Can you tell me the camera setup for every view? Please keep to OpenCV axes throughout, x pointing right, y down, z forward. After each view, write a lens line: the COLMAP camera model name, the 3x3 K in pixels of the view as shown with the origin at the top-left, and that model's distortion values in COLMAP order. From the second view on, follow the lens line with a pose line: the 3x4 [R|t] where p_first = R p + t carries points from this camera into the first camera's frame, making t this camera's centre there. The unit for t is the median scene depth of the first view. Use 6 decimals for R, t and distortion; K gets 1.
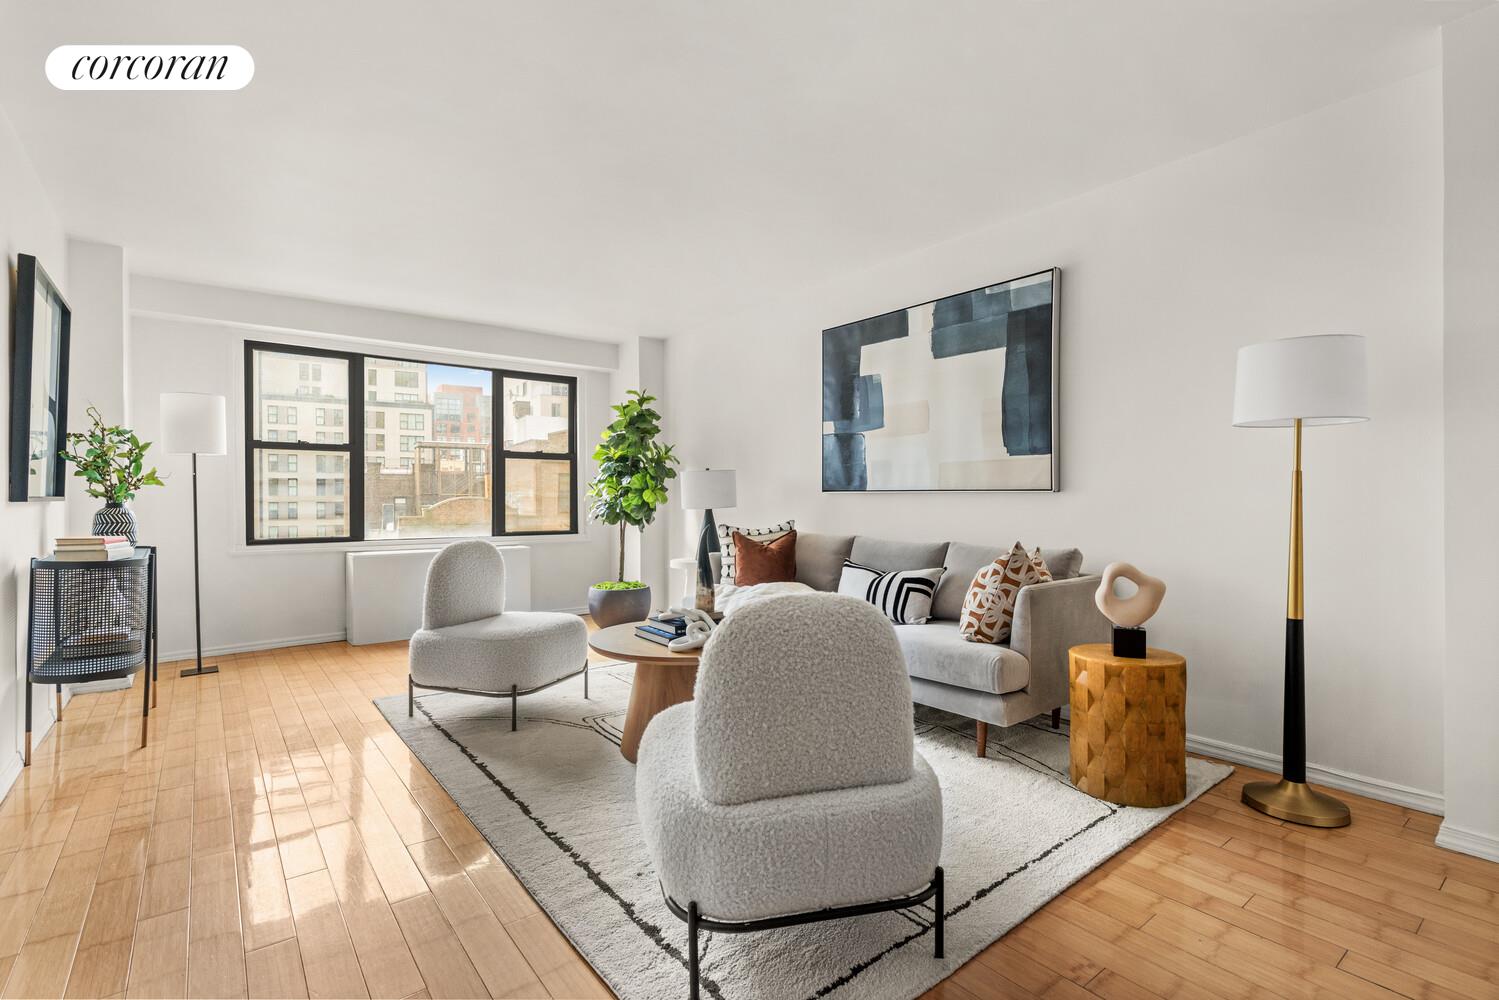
lens RADIAL K [[700.2, 0, 748.5], [0, 700.2, 500.2], [0, 0, 1]] dist [-0.013114, -0.000645]
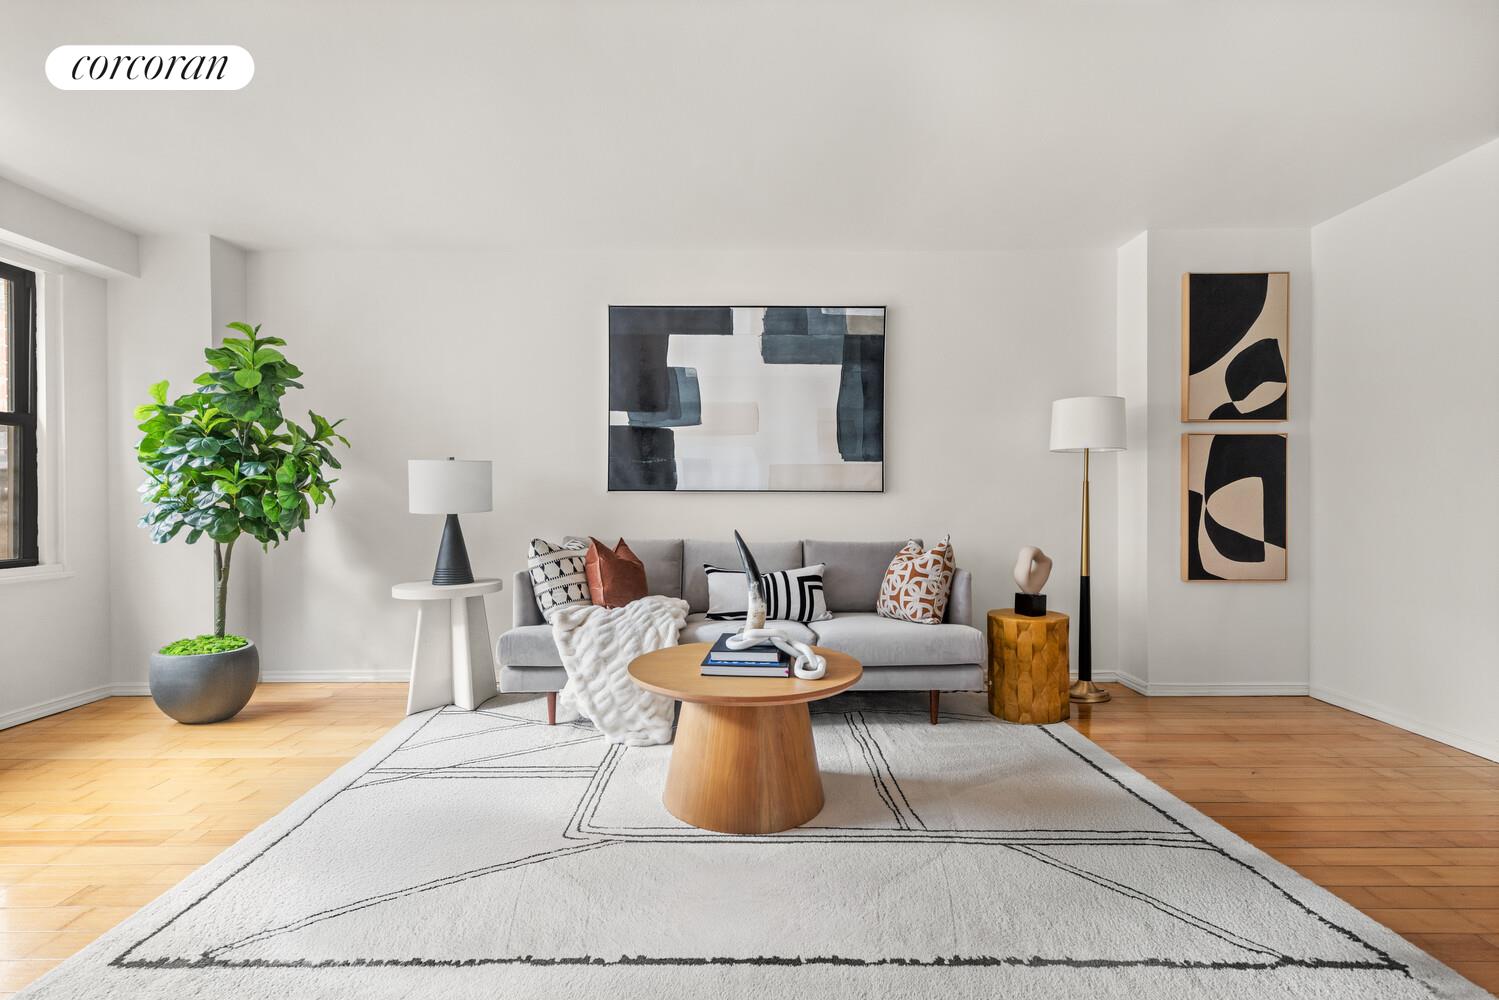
lens RADIAL K [[684.8, 0, 747.5], [0, 684.8, 497.6], [0, 0, 1]] dist [0.013330, -0.000082]
pose [[0.611771, -0.000149, 0.791035, -0.604170], [0.002002, 0.999997, -0.001360, -0.003080], [-0.791032, 0.002416, 0.611770, 0.444011]]
